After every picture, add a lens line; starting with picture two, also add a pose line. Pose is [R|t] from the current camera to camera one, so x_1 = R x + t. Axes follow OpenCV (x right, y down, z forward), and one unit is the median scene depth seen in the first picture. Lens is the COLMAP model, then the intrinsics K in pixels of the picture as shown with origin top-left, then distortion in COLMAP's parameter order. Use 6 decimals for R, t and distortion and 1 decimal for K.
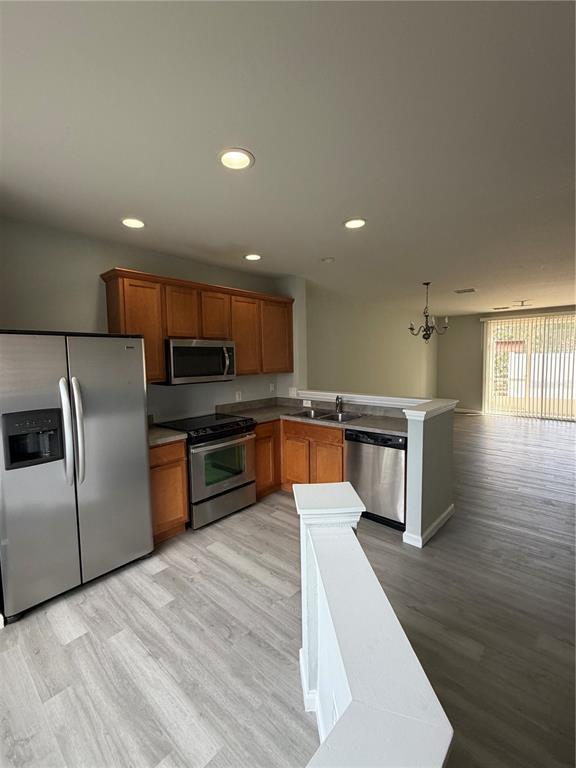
lens RADIAL K [[336.6, 0, 288.0], [0, 336.6, 384.0], [0, 0, 1]] dist [0.000559, 0.000373]
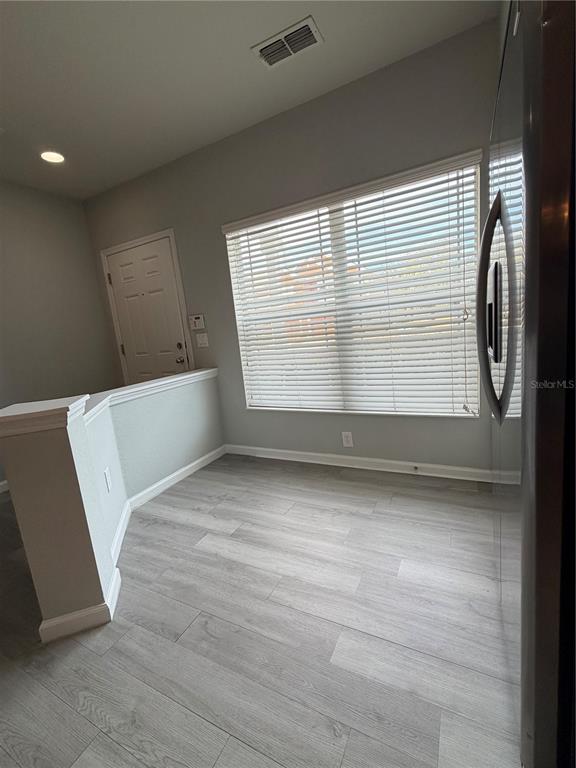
lens RADIAL K [[336.6, 0, 288.0], [0, 336.6, 384.0], [0, 0, 1]] dist [0.000559, 0.000373]
pose [[-0.963718, 0.154934, -0.217355, -0.062654], [0.100796, 0.965245, 0.241127, 0.025291], [0.247160, 0.210470, -0.945841, 0.382450]]
